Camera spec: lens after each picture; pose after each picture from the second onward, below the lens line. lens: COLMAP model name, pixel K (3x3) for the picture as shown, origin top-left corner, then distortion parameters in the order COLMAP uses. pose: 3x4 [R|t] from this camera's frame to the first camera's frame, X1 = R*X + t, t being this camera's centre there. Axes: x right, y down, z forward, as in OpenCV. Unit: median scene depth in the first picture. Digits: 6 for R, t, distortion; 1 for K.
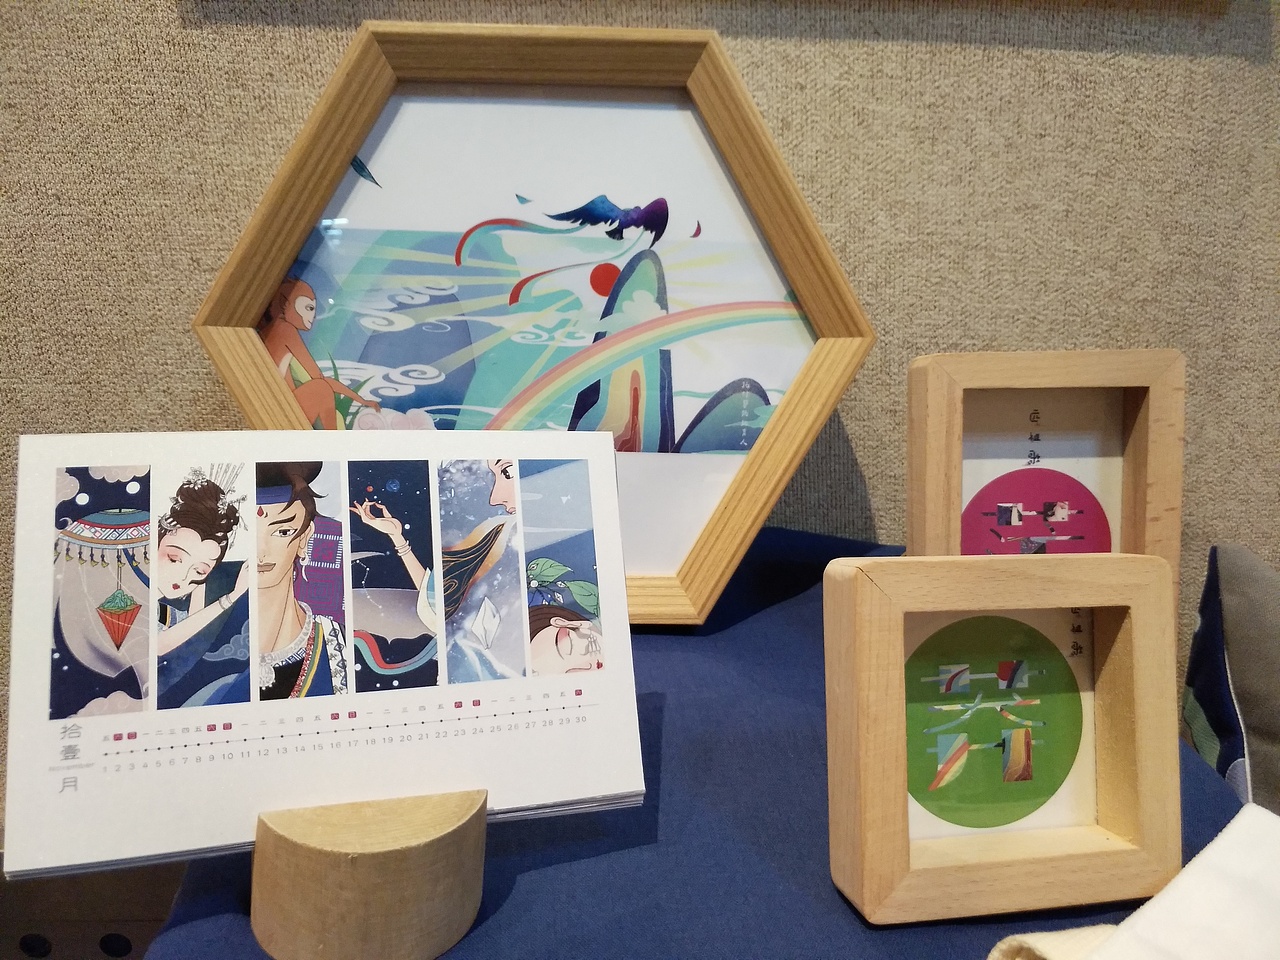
lens RADIAL K [[989.6, 0, 640.0], [0, 989.6, 480.0], [0, 0, 1]] dist [0.022443, -0.002359]
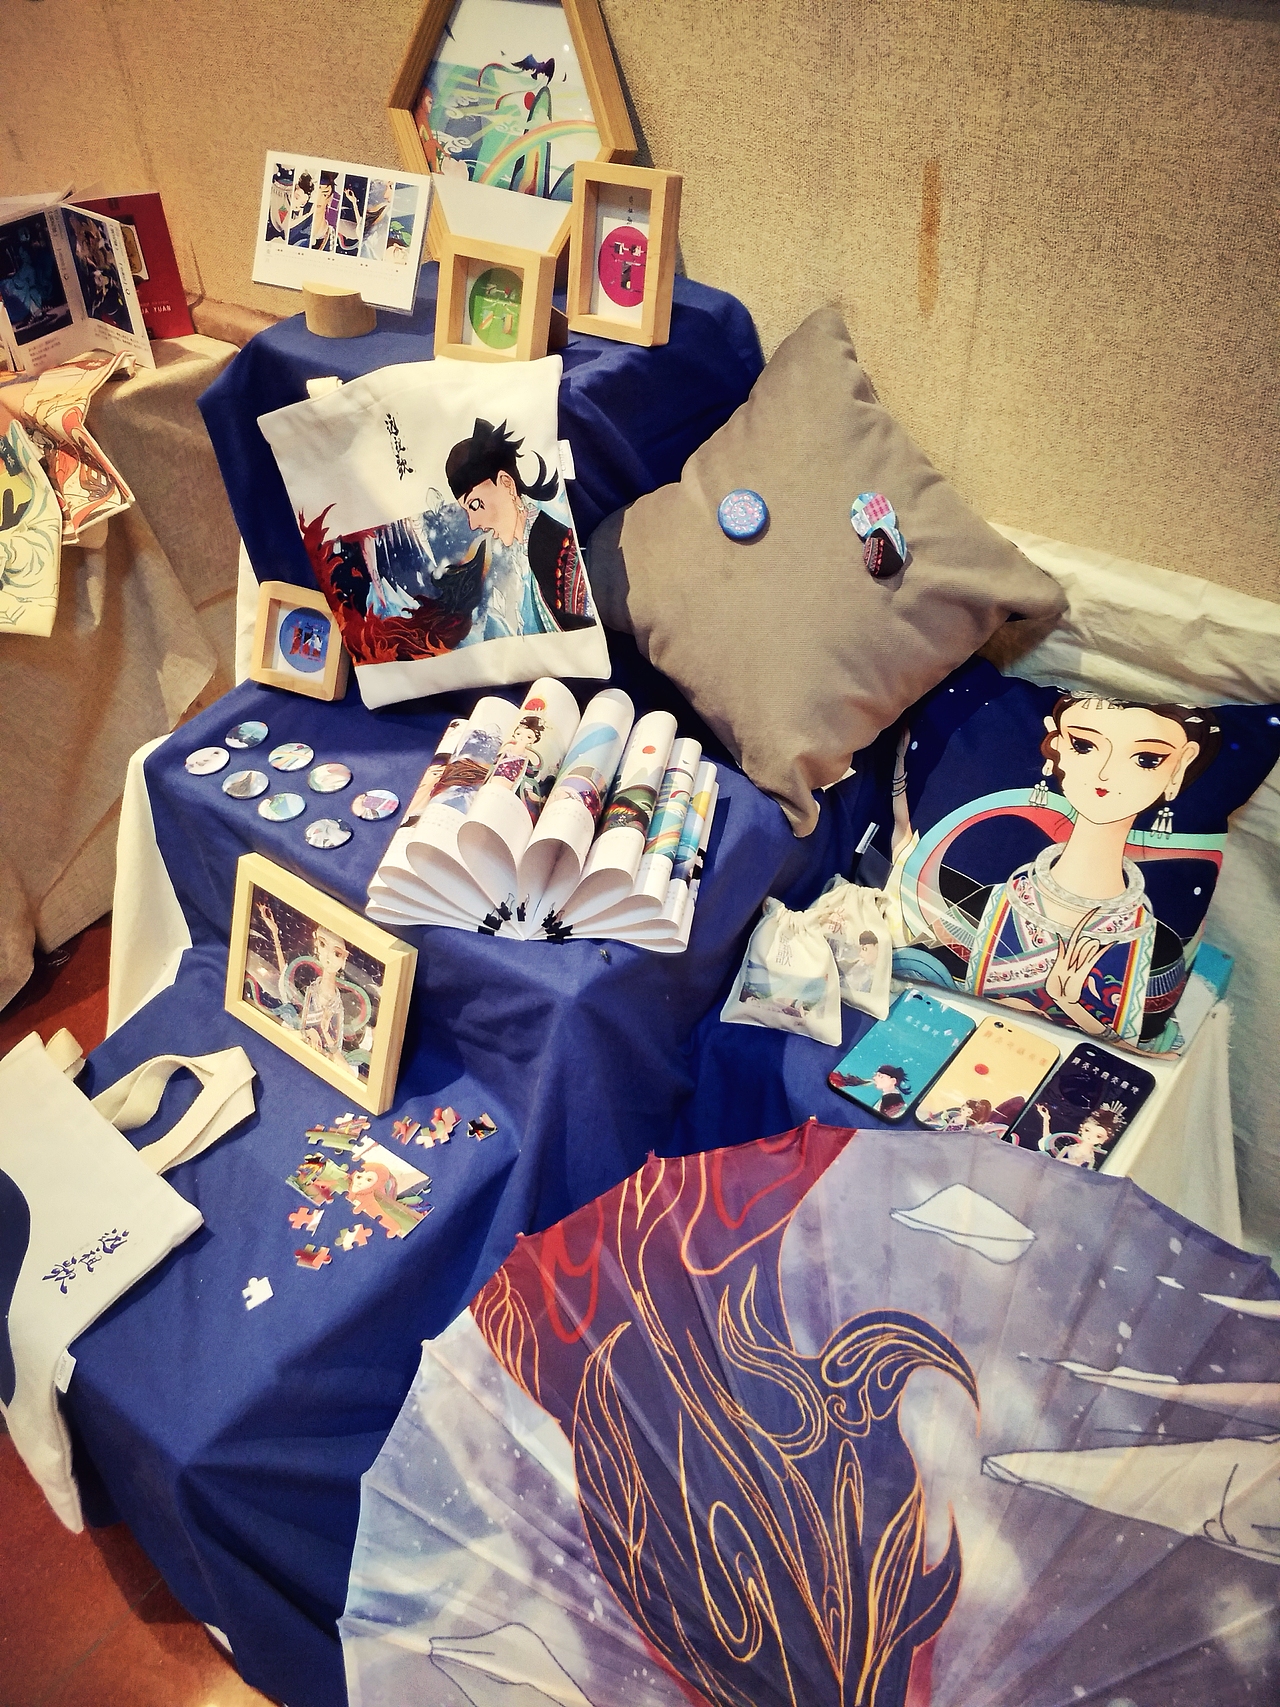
lens RADIAL K [[1319.7, 0, 640.0], [0, 1319.7, 853.5], [0, 0, 1]] dist [0.022443, -0.002359]
pose [[0.756201, 0.393408, -0.522867, 2.224222], [-0.151201, 0.882508, 0.445329, -0.086755], [0.636630, -0.257701, 0.726837, -1.284557]]
